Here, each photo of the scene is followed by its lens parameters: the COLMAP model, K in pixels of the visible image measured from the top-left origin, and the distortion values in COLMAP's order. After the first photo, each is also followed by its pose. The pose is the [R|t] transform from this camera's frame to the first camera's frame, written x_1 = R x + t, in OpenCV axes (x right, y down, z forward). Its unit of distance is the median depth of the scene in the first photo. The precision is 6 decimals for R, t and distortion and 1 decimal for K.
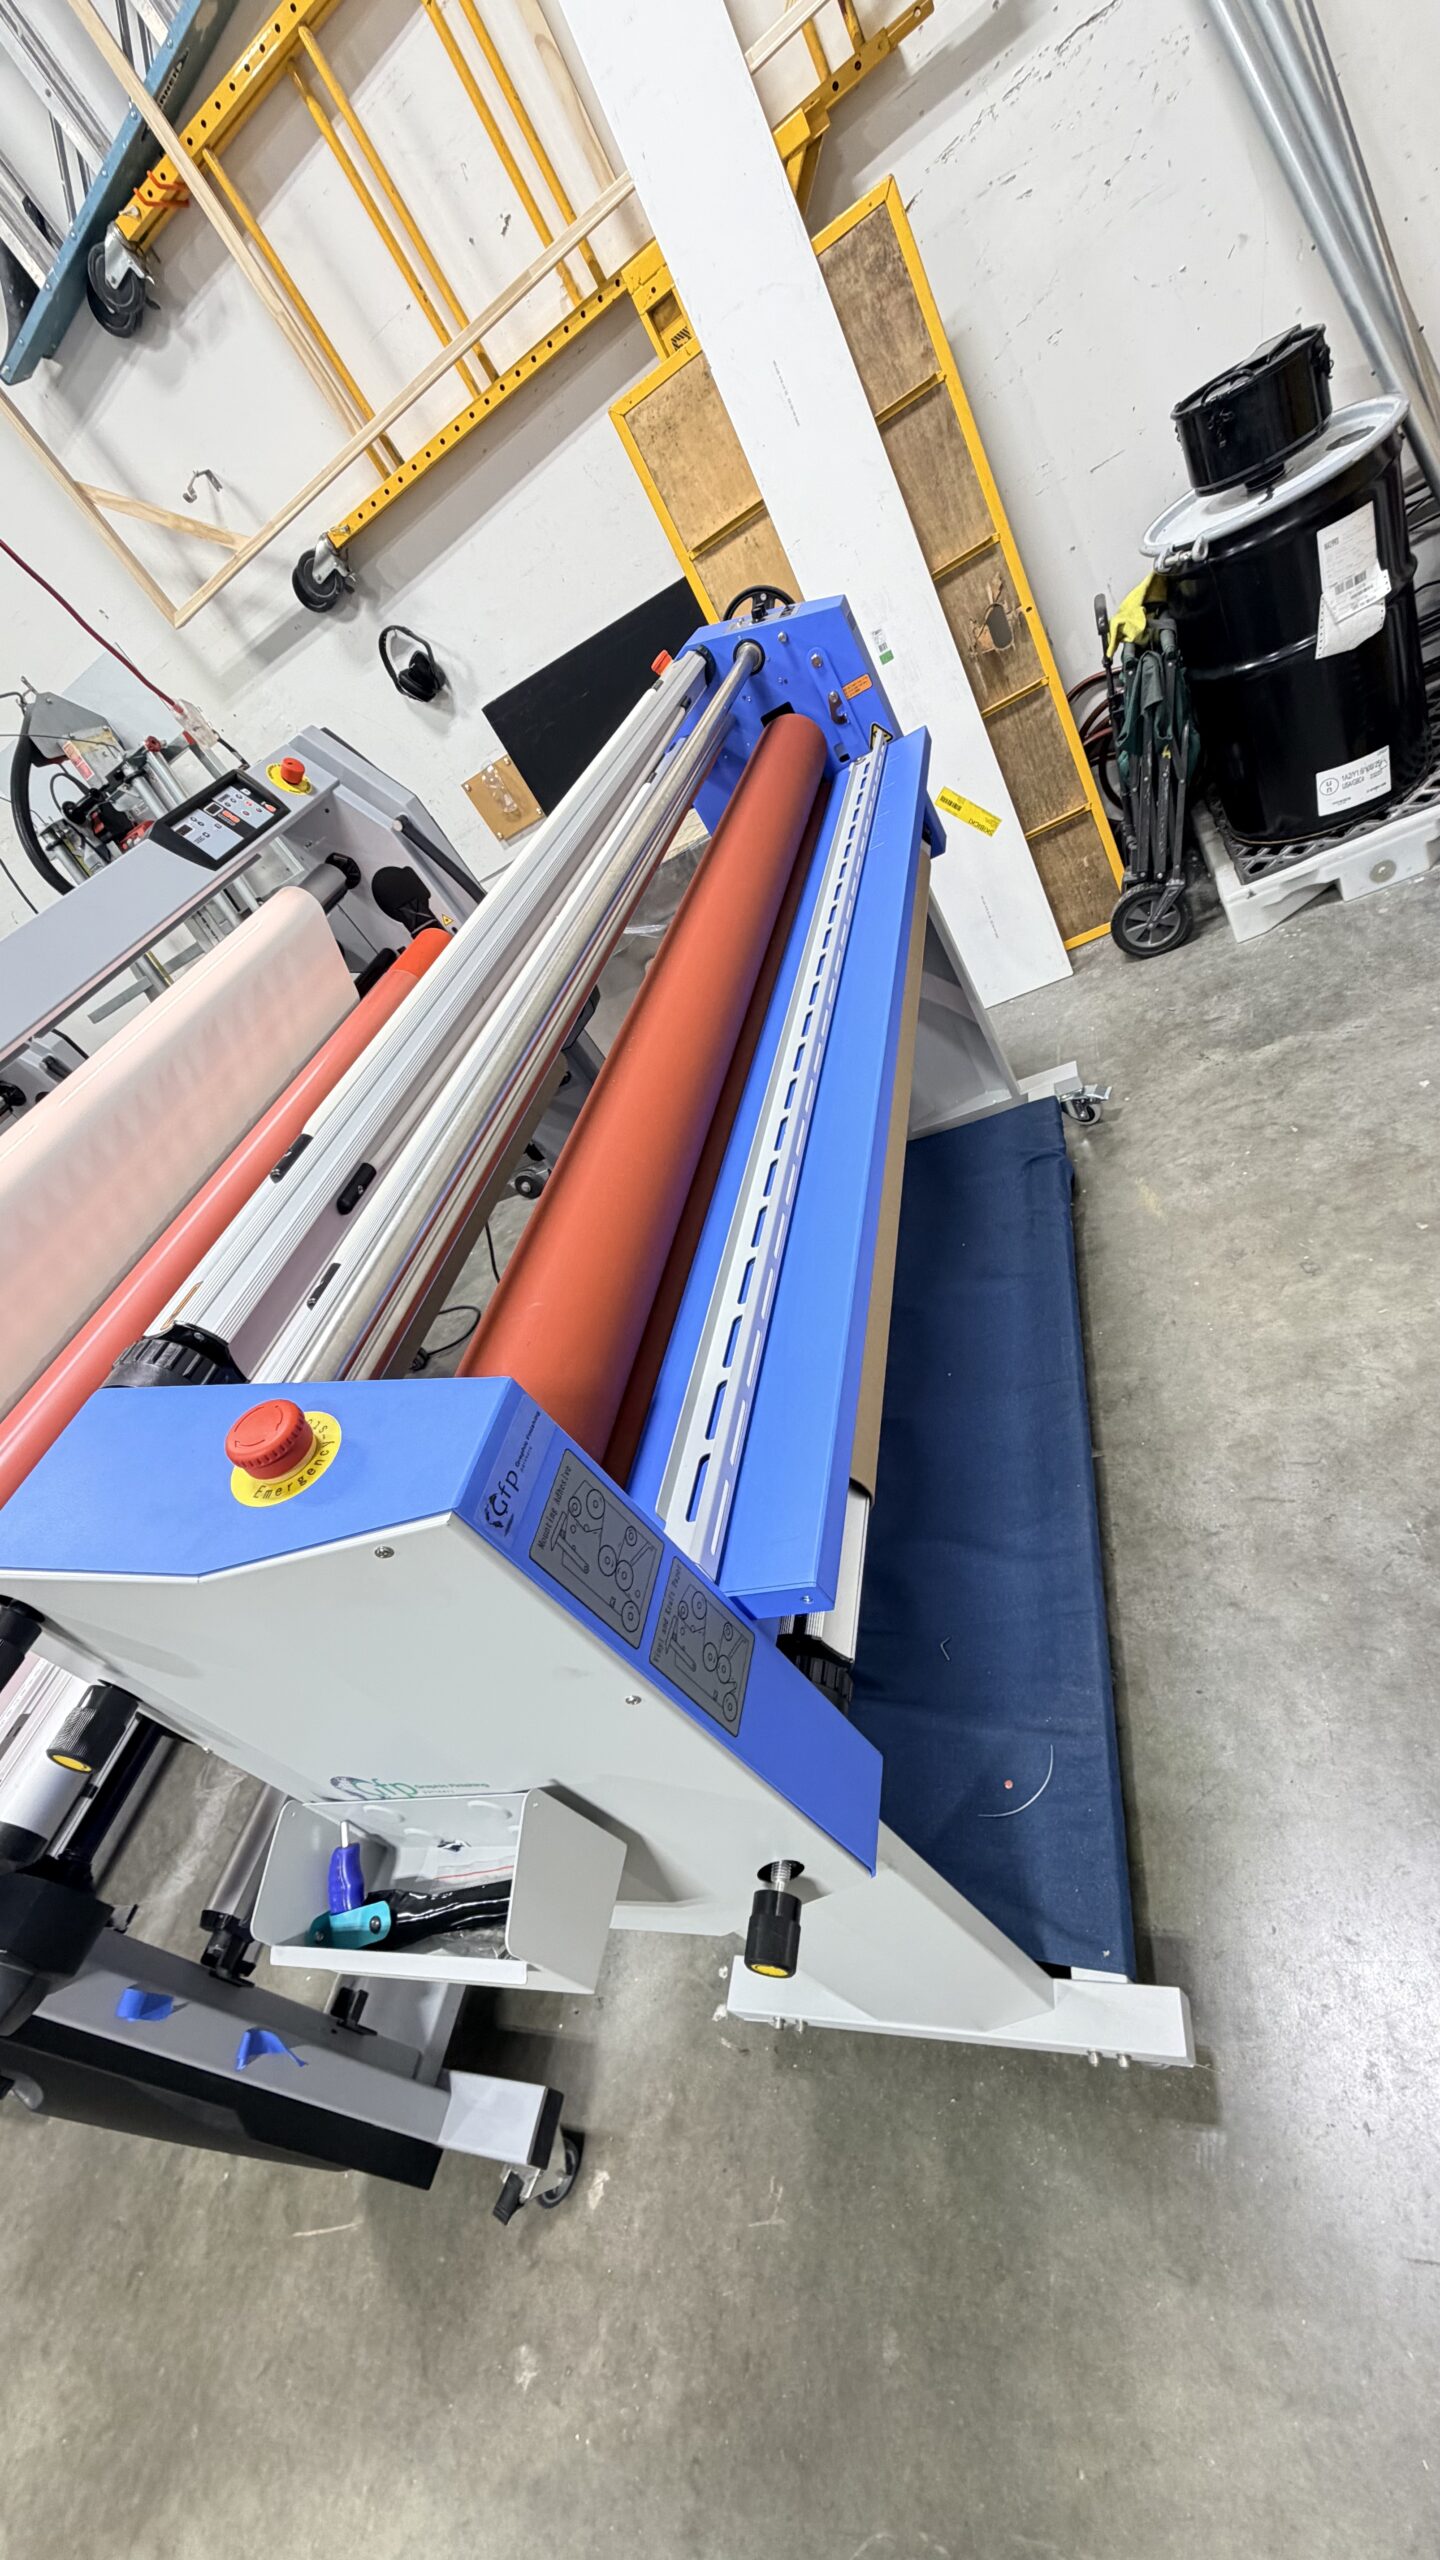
lens RADIAL K [[1023.5, 0, 720.0], [0, 1023.5, 1280.0], [0, 0, 1]] dist [-0.003429, 0.000115]
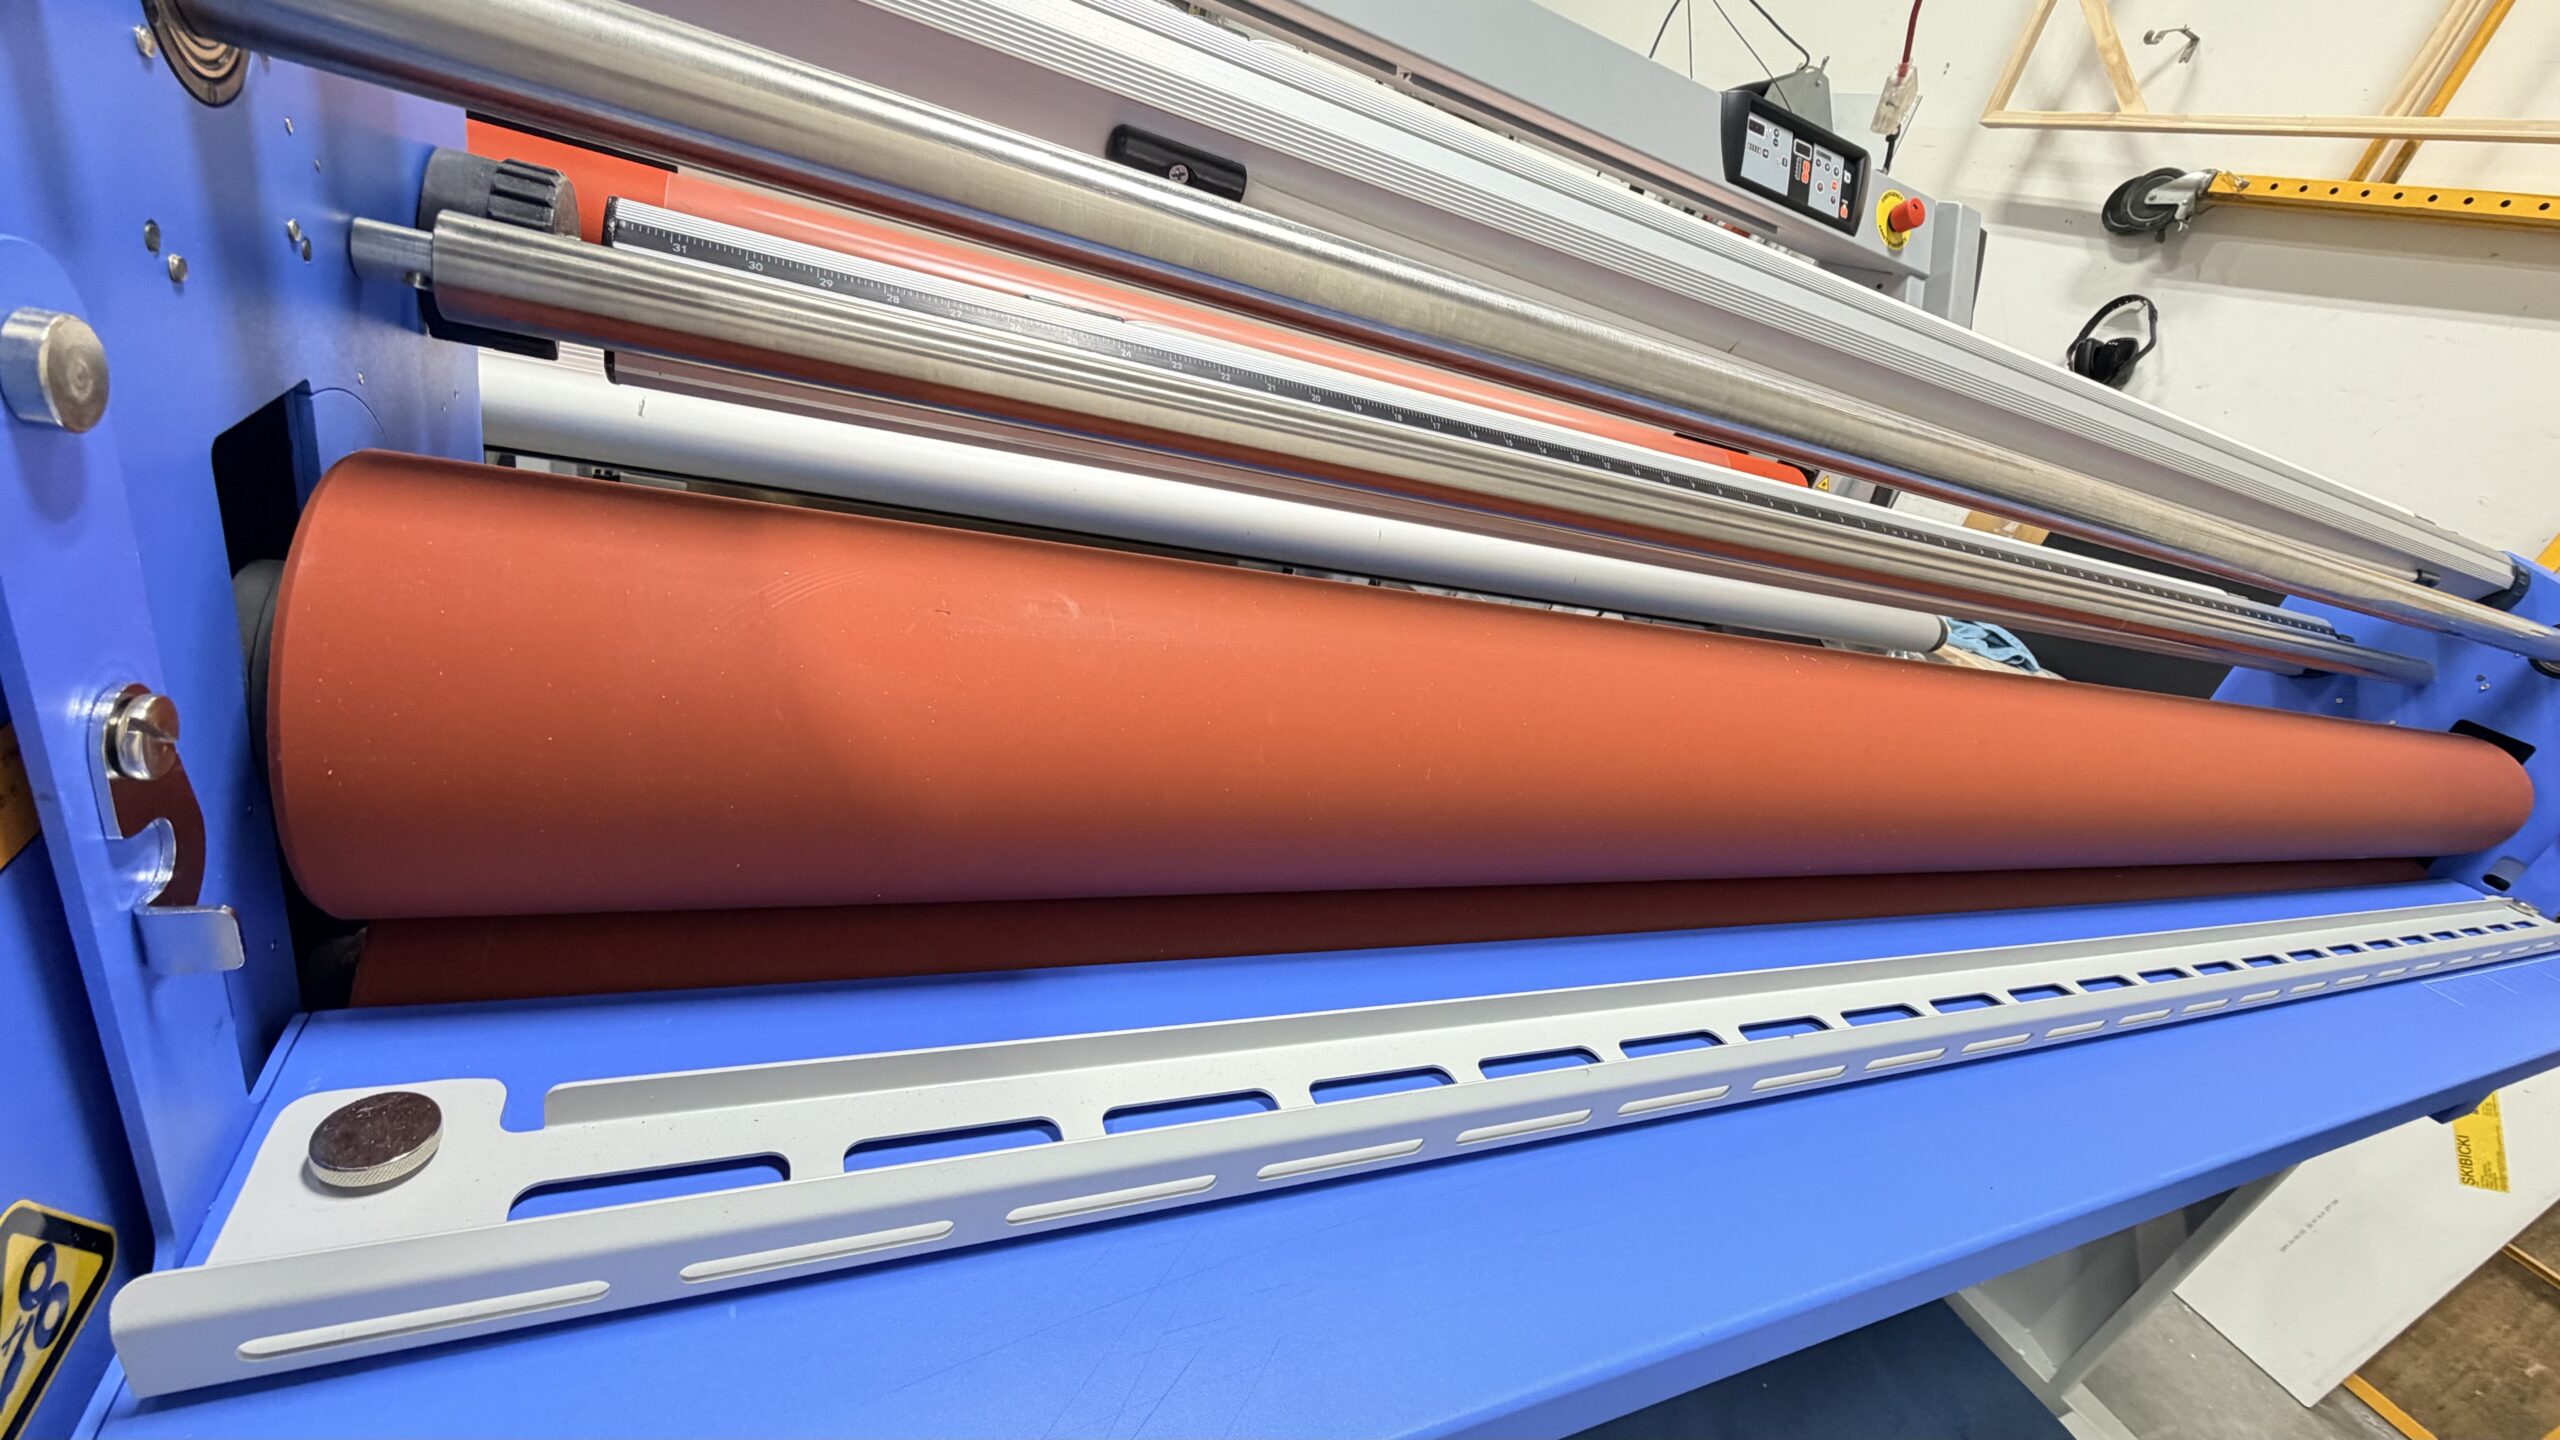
lens RADIAL K [[1023.5, 0, 1280.0], [0, 1023.5, 720.0], [0, 0, 1]] dist [-0.003429, 0.000115]
pose [[0.348333, 0.864273, -0.362899, 0.011914], [-0.893330, 0.423353, 0.150775, -0.029326], [0.283946, 0.271669, 0.919549, 0.201636]]
